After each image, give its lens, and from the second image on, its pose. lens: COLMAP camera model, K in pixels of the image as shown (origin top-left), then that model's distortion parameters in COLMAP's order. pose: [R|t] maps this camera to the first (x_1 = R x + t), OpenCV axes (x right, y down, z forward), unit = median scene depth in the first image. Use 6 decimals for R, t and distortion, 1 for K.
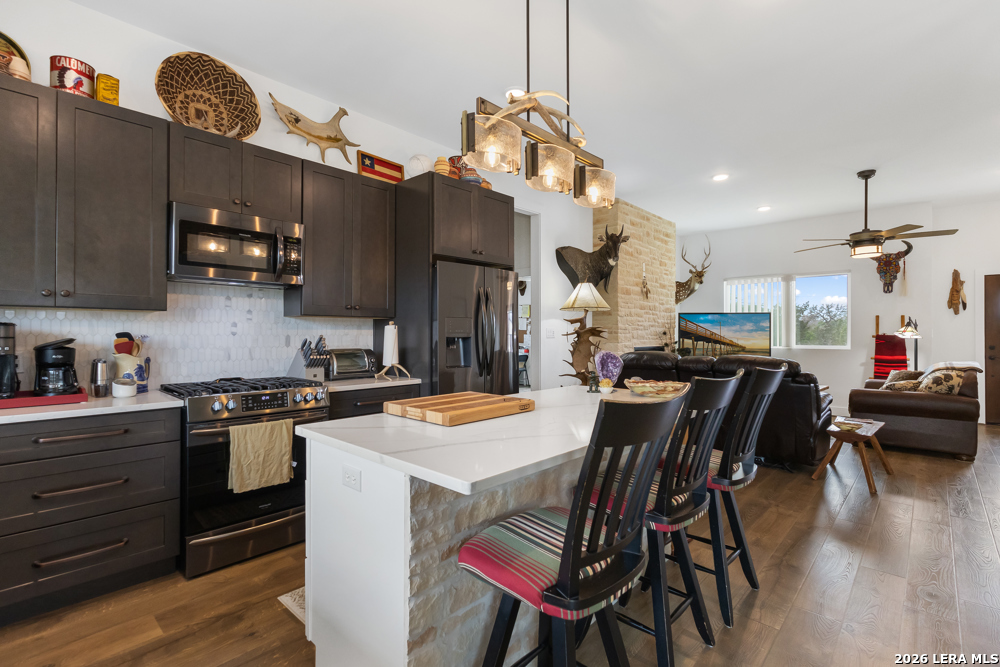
lens RADIAL K [[462.2, 0, 497.0], [0, 462.2, 330.2], [0, 0, 1]] dist [0.001207, -0.000117]
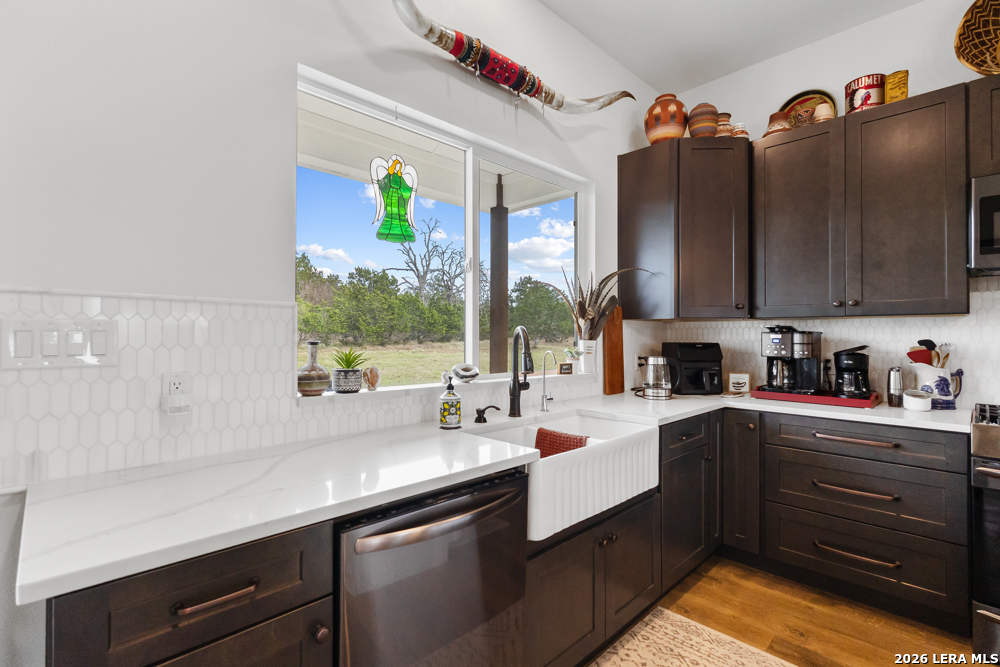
lens RADIAL K [[462.2, 0, 497.0], [0, 462.2, 330.2], [0, 0, 1]] dist [0.001207, -0.000117]
pose [[-0.045883, -0.015541, -0.998826, 0.141320], [-0.000464, 0.999879, -0.015536, 0.000269], [0.998947, -0.000250, -0.045885, 0.204055]]
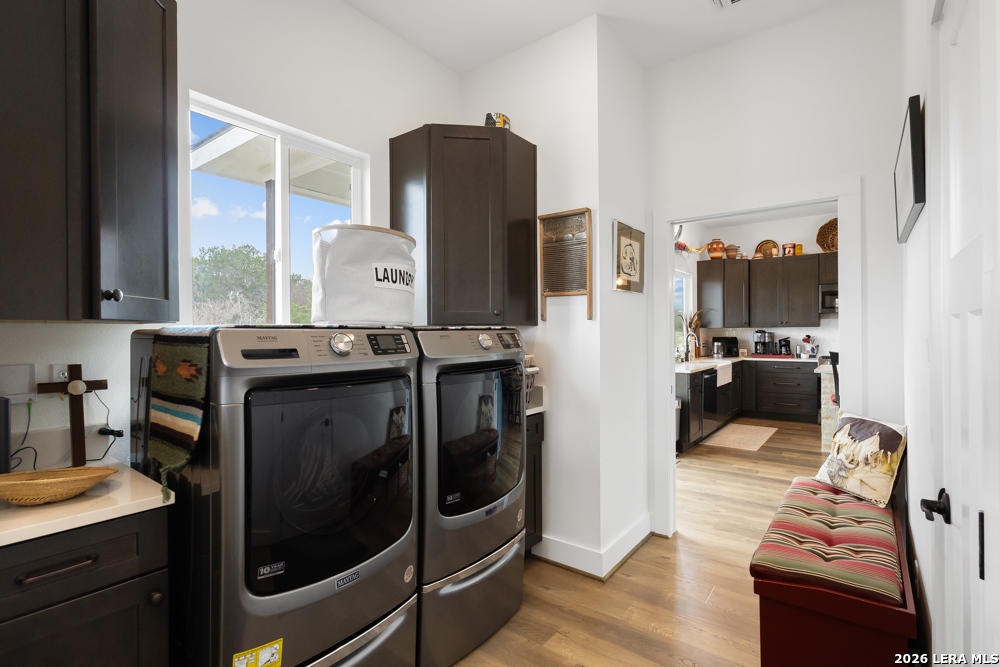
lens RADIAL K [[475.6, 0, 500.0], [0, 475.6, 333.5], [0, 0, 1]] dist [0.004651, -0.000141]
pose [[0.101443, -0.004151, -0.994833, 1.776474], [0.009858, 0.999946, -0.003167, -0.012992], [0.994792, -0.009486, 0.101479, -1.063203]]
